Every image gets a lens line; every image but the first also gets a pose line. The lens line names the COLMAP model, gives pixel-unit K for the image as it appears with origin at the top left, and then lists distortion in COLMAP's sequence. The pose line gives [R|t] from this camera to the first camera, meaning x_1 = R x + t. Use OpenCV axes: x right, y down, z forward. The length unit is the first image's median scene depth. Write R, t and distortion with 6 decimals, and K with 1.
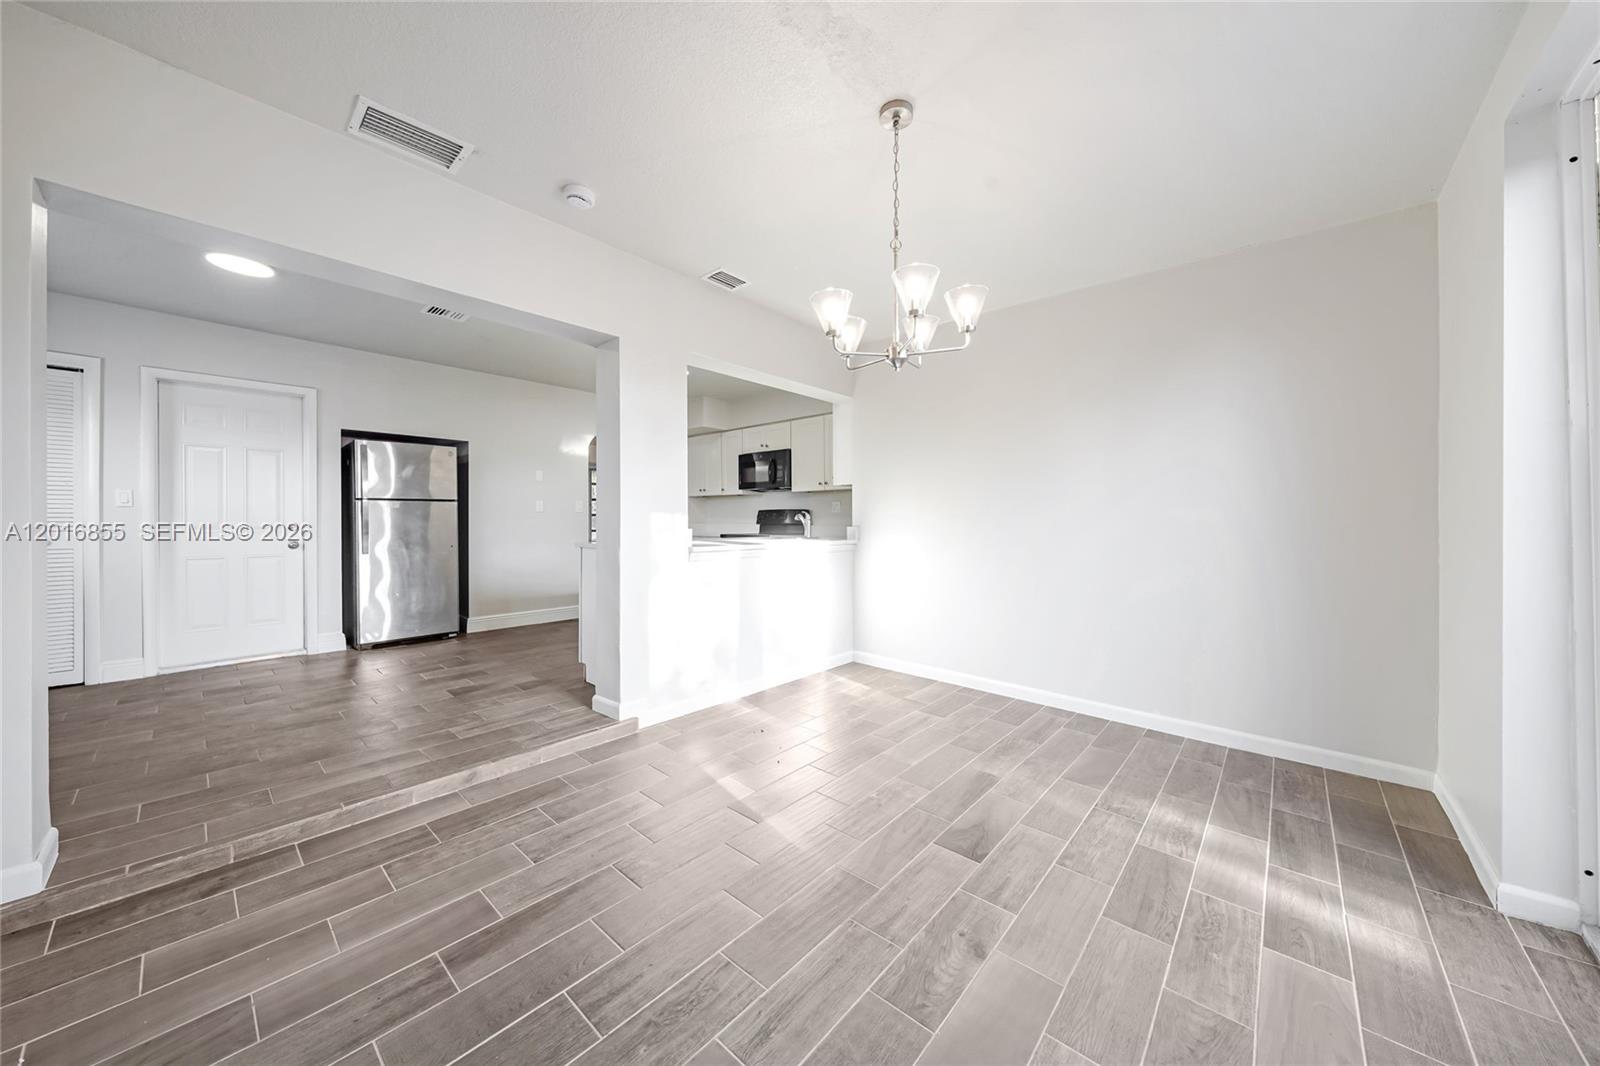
lens RADIAL K [[543.3, 0, 793.0], [0, 543.3, 525.1], [0, 0, 1]] dist [0.000022, 0.000025]
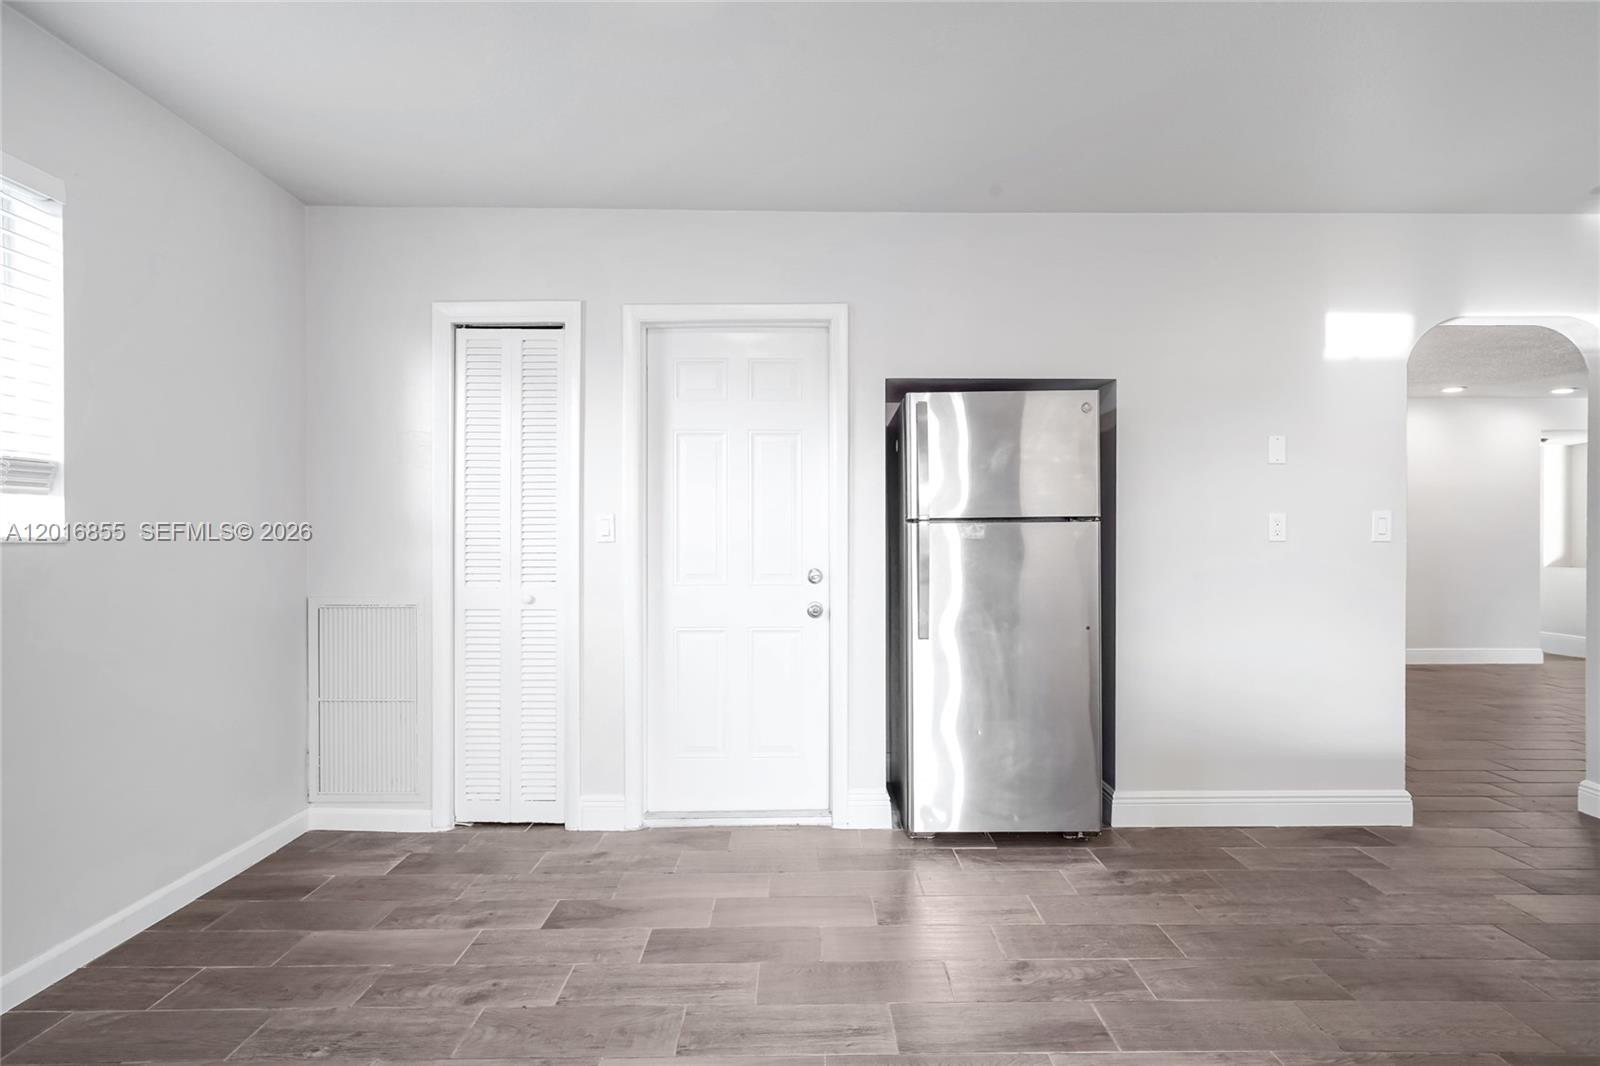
lens RADIAL K [[752.2, 0, 805.8], [0, 752.2, 549.1], [0, 0, 1]] dist [-0.000472, 0.000593]
pose [[0.688002, 0.009859, -0.725641, -0.402482], [-0.004022, 0.999944, 0.009773, -0.030431], [0.725697, -0.003806, 0.688004, 0.500108]]
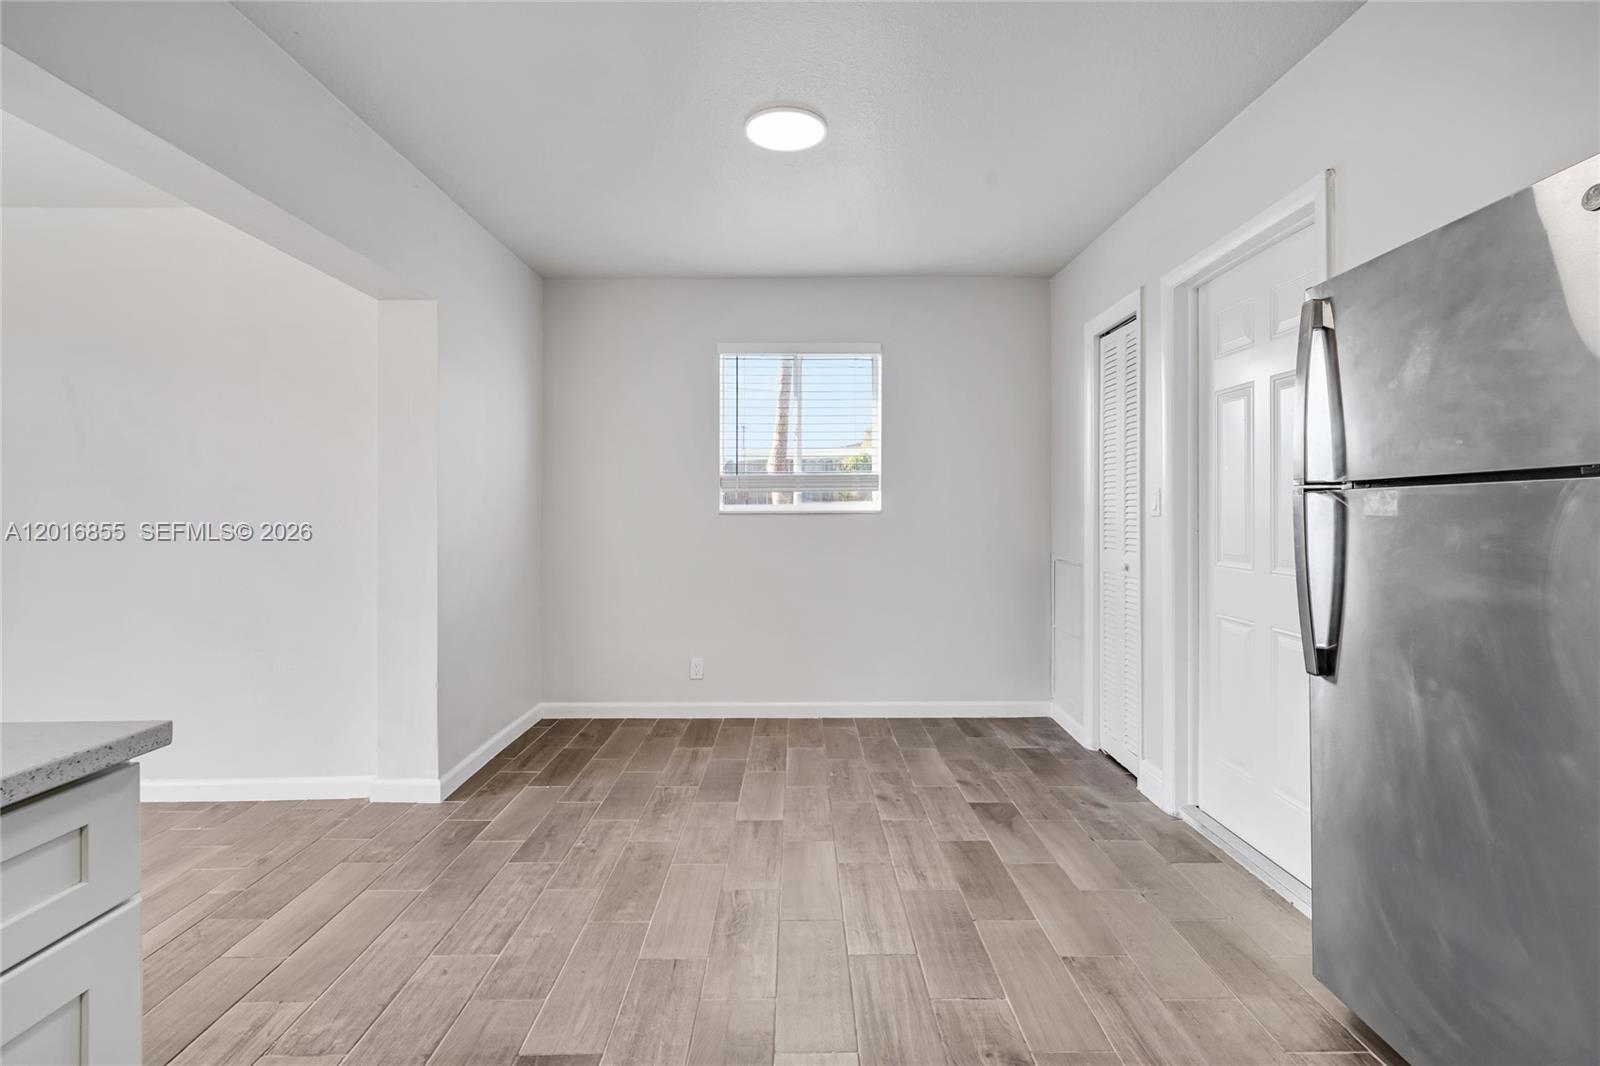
lens RADIAL K [[727.2, 0, 796.1], [0, 727.2, 507.4], [0, 0, 1]] dist [0.000248, 0.000129]
pose [[-0.732480, -0.003053, -0.680781, -0.323600], [-0.007045, 0.999970, 0.003096, -0.037245], [0.680752, 0.007064, -0.732480, 1.126260]]
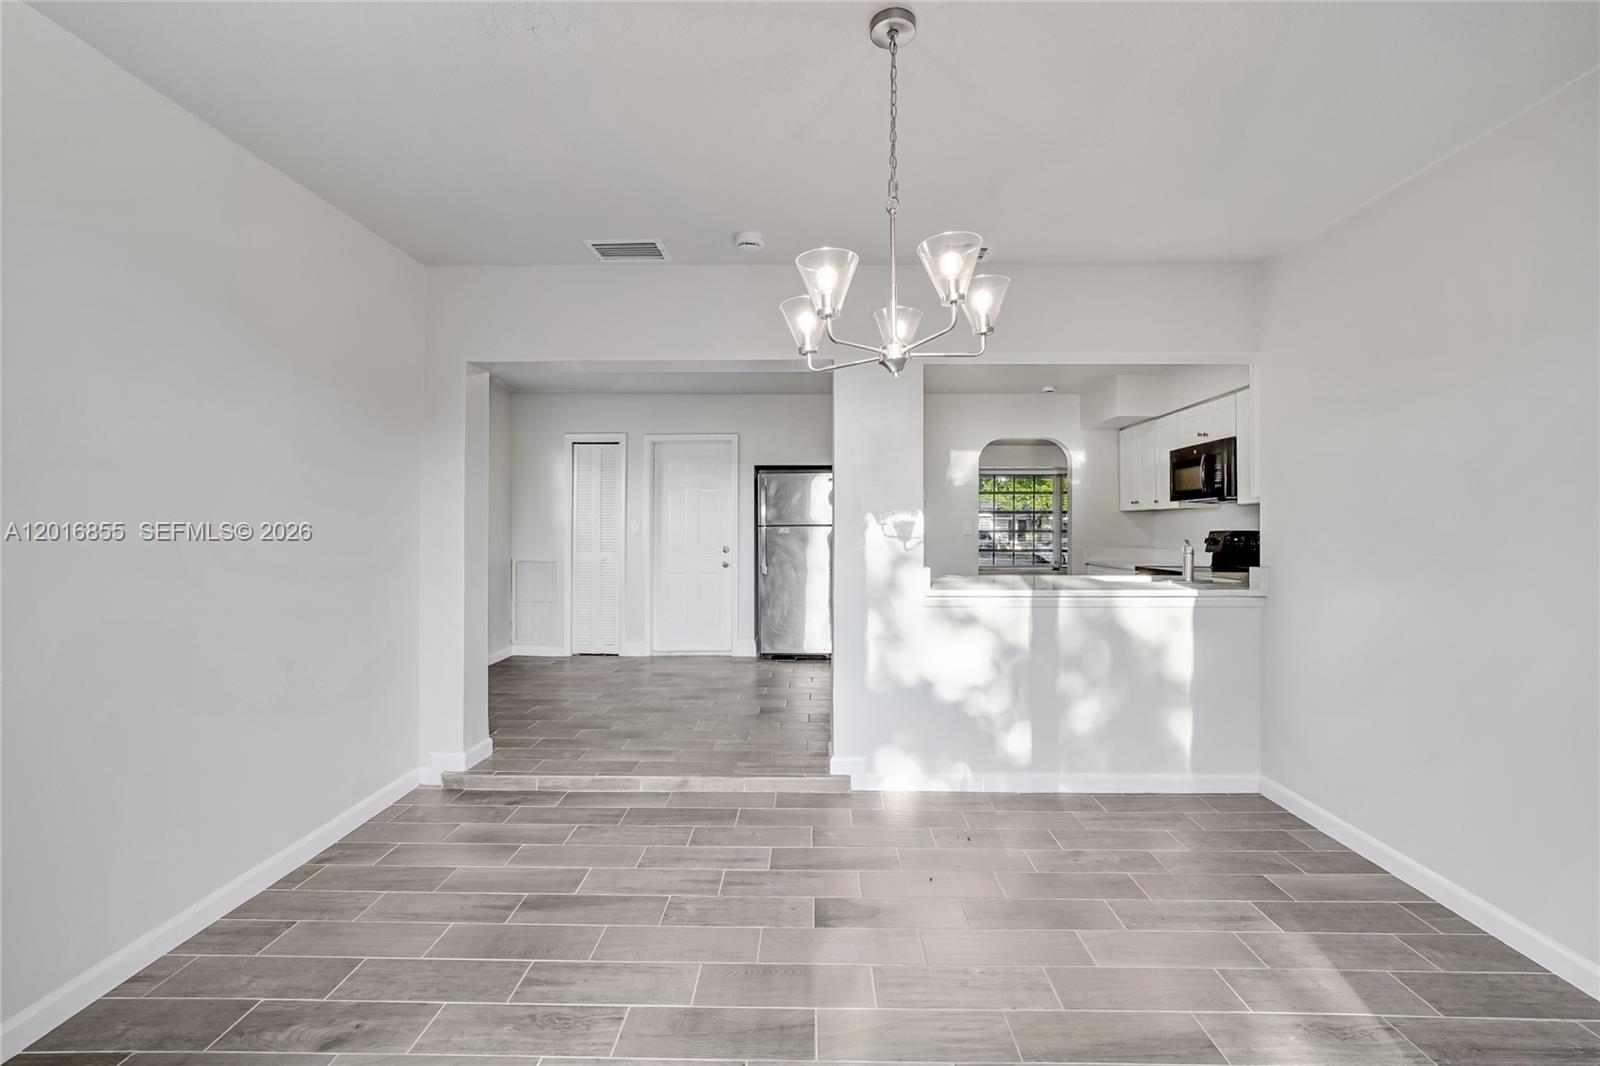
lens RADIAL K [[671.9, 0, 797.3], [0, 671.9, 531.3], [0, 0, 1]] dist [-0.004157, 0.001013]
pose [[0.662208, -0.001545, -0.749319, 0.318444], [-0.004456, 0.999972, -0.005999, -0.029230], [0.749307, 0.007312, 0.662182, 0.126578]]
